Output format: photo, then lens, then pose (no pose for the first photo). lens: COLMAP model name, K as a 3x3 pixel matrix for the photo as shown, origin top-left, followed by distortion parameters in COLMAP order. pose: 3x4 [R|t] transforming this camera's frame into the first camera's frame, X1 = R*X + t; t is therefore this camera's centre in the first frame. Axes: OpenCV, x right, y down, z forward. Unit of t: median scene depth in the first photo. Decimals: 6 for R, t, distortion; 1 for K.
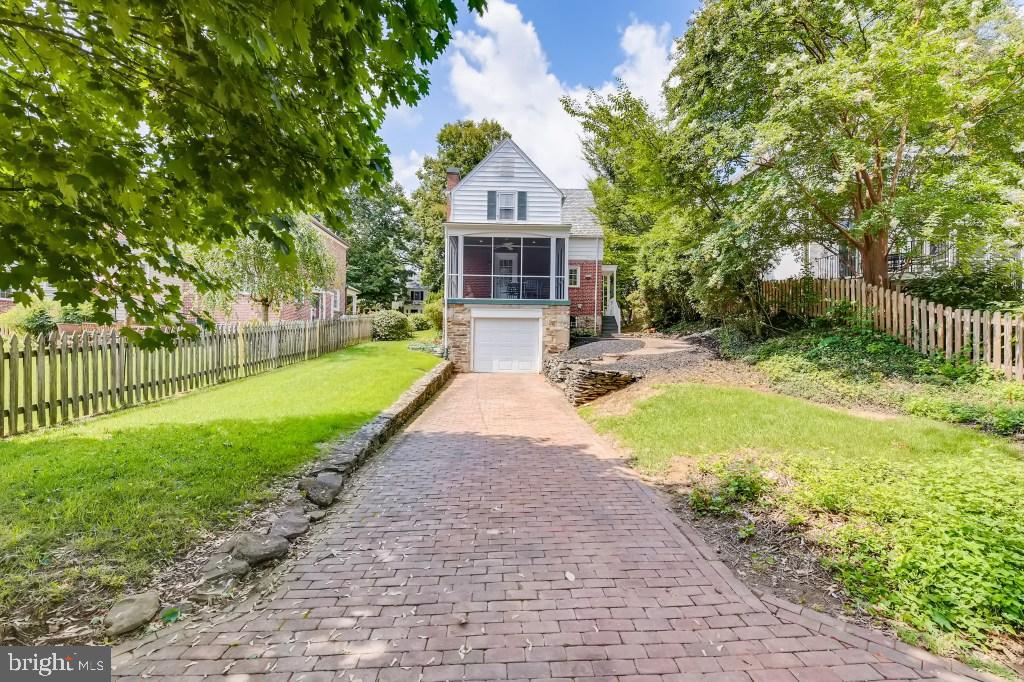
lens RADIAL K [[440.7, 0, 514.3], [0, 440.7, 342.9], [0, 0, 1]] dist [-0.004887, -0.000535]
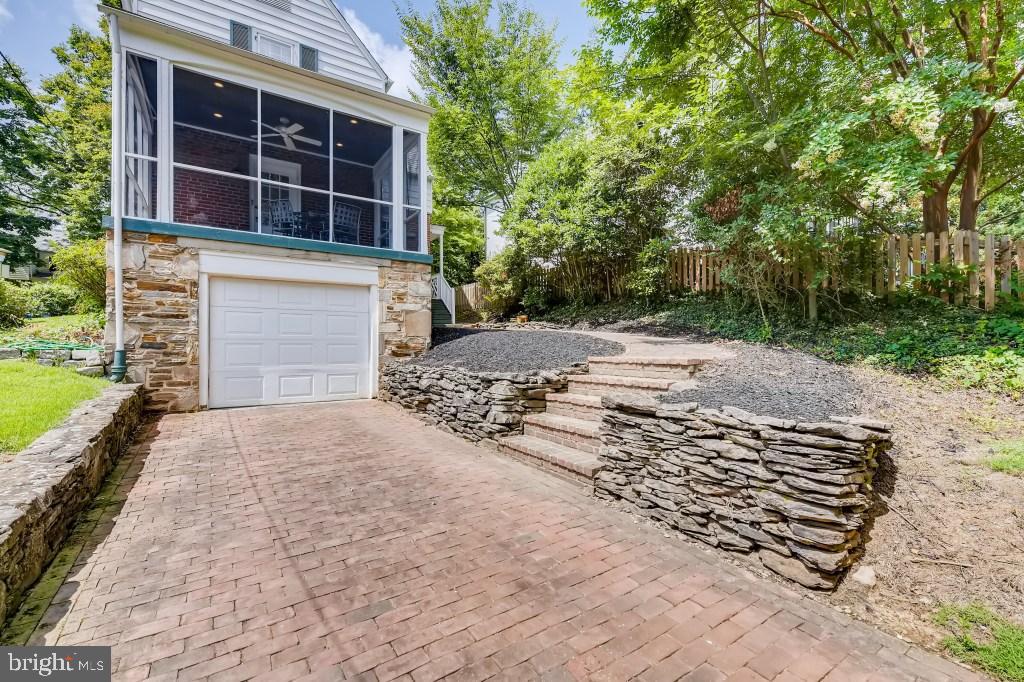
lens RADIAL K [[440.7, 0, 519.2], [0, 440.7, 346.2], [0, 0, 1]] dist [-0.004887, -0.000535]
pose [[0.837956, -0.013231, 0.545577, -0.073339], [0.003978, 0.999828, 0.018137, 0.003139], [-0.545723, -0.013027, 0.837864, 0.502083]]
